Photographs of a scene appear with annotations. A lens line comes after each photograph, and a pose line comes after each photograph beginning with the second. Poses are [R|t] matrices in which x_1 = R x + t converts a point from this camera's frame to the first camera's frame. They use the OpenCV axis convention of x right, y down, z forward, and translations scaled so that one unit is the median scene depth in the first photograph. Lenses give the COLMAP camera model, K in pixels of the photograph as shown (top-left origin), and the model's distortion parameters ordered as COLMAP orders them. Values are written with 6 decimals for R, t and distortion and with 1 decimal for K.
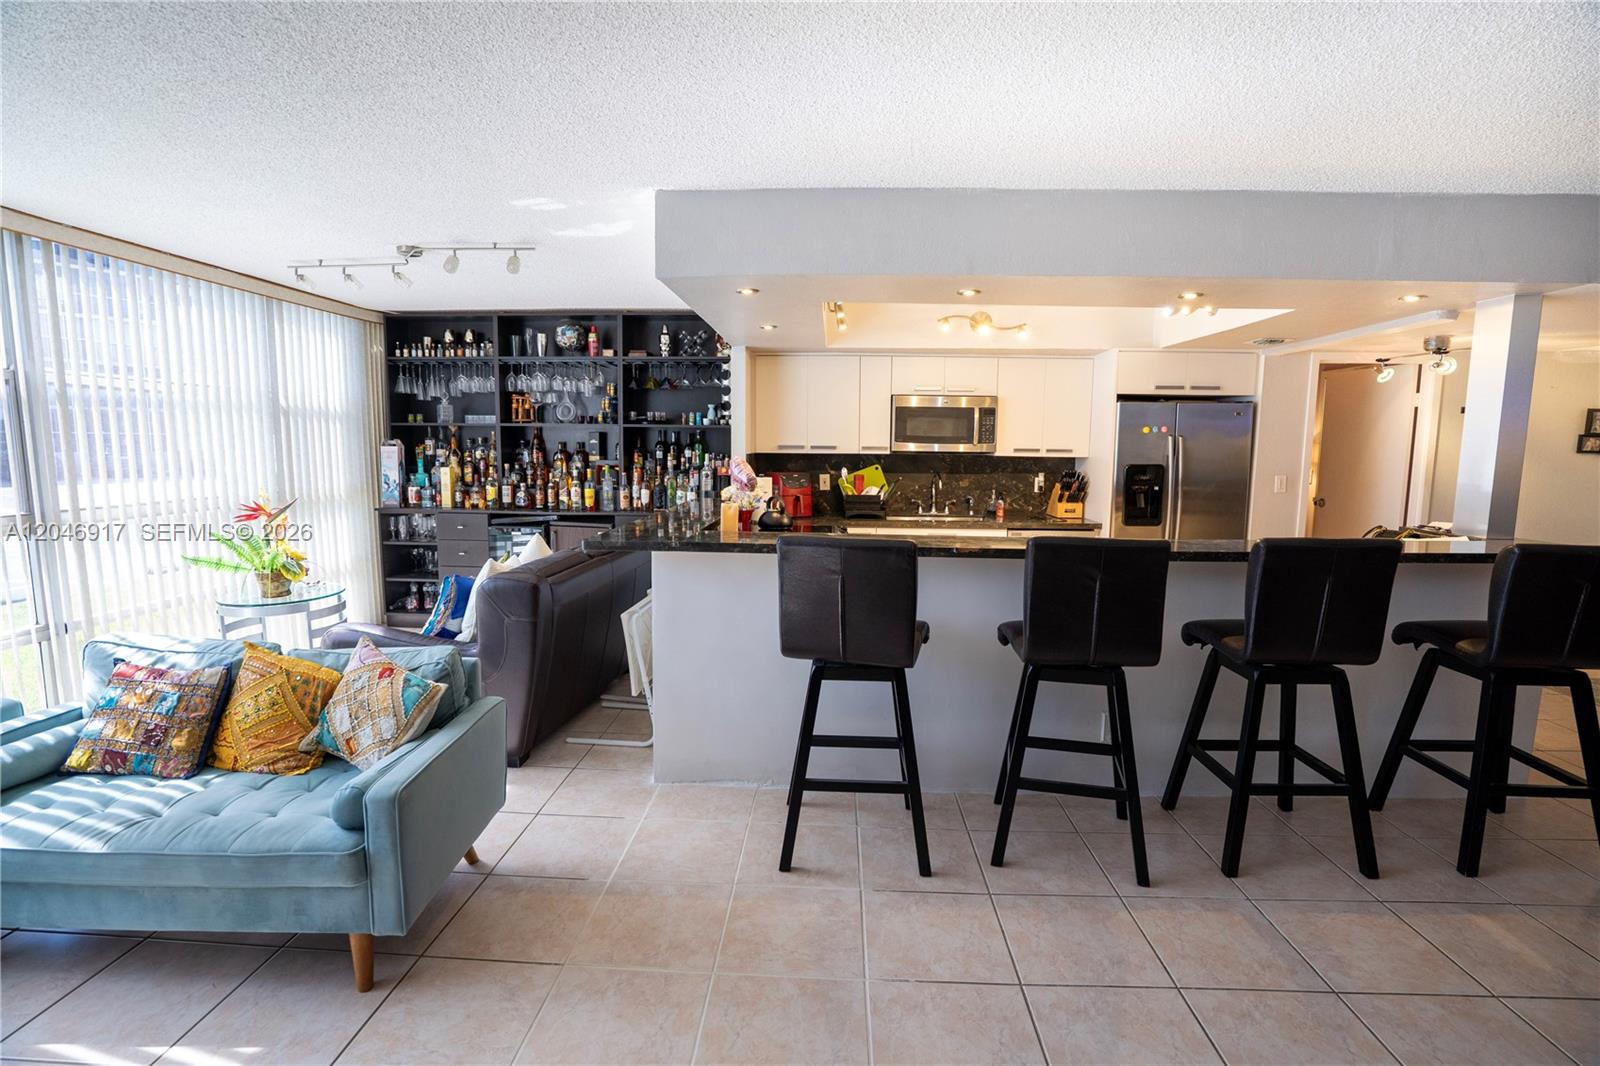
lens RADIAL K [[741.0, 0, 798.6], [0, 741.0, 533.0], [0, 0, 1]] dist [-0.057127, 0.021522]
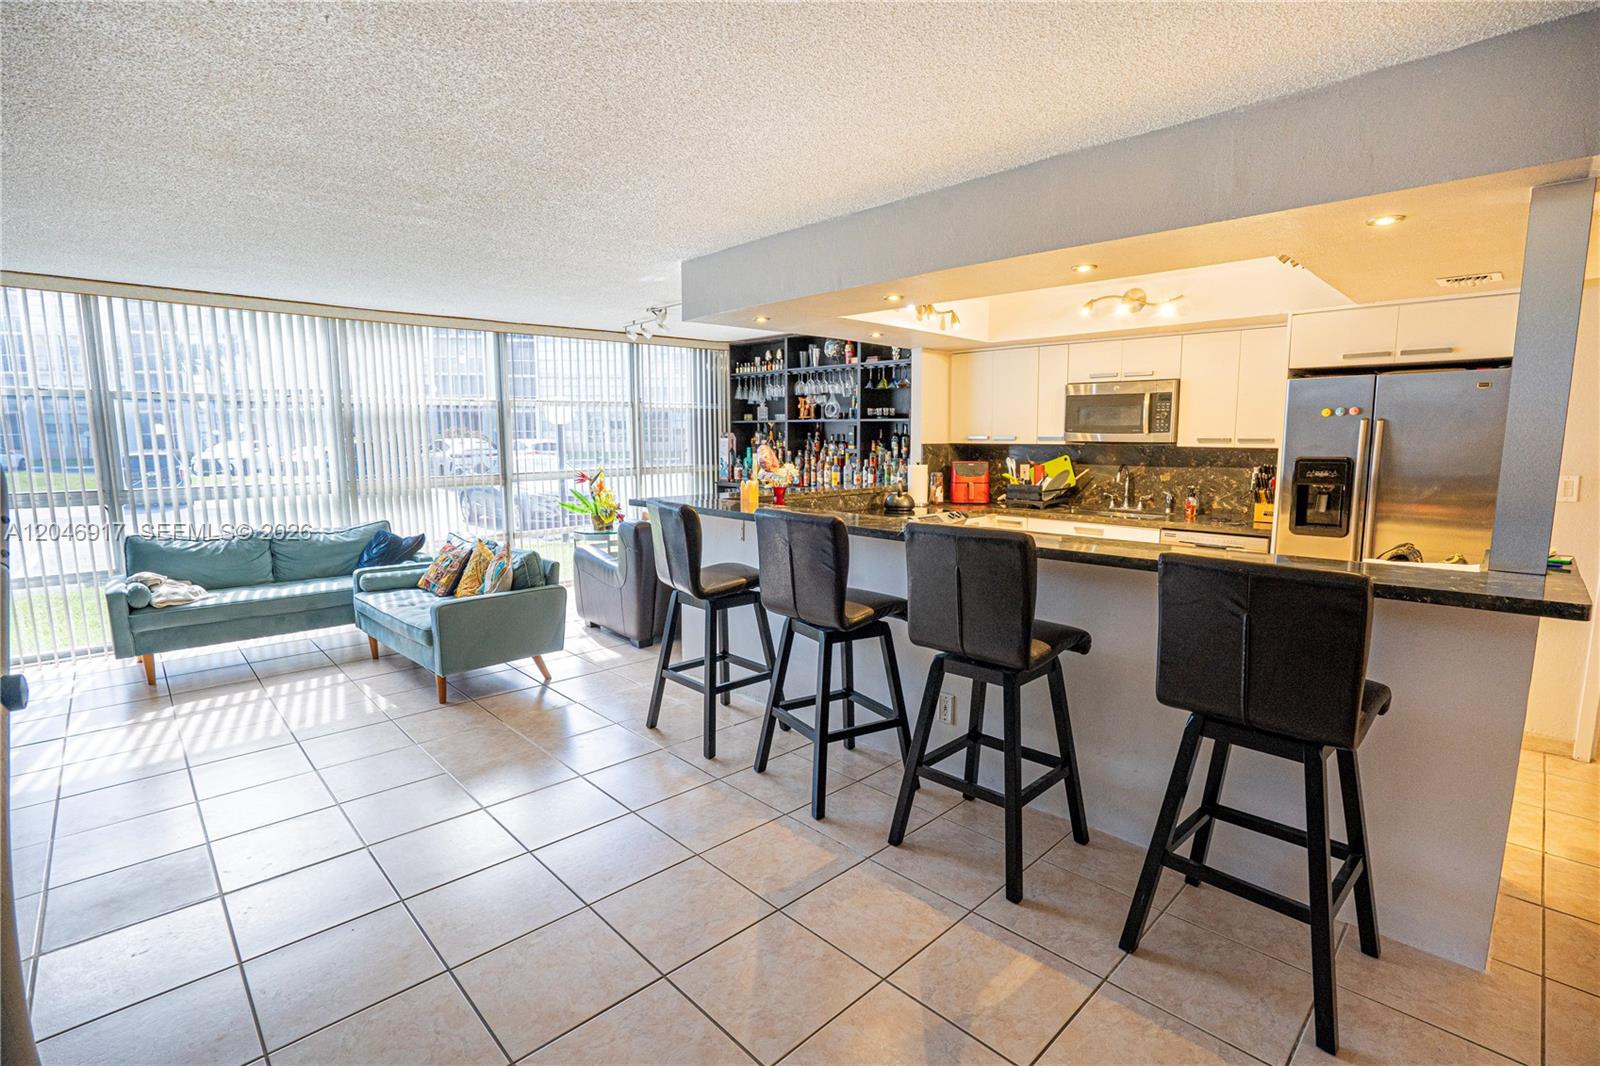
lens RADIAL K [[741.0, 0, 799.0], [0, 741.0, 538.0], [0, 0, 1]] dist [-0.057127, 0.021522]
pose [[0.733169, 0.083838, -0.674859, 0.516025], [-0.071835, 0.996367, 0.045738, -0.002428], [0.676242, 0.014945, 0.736528, 0.048232]]
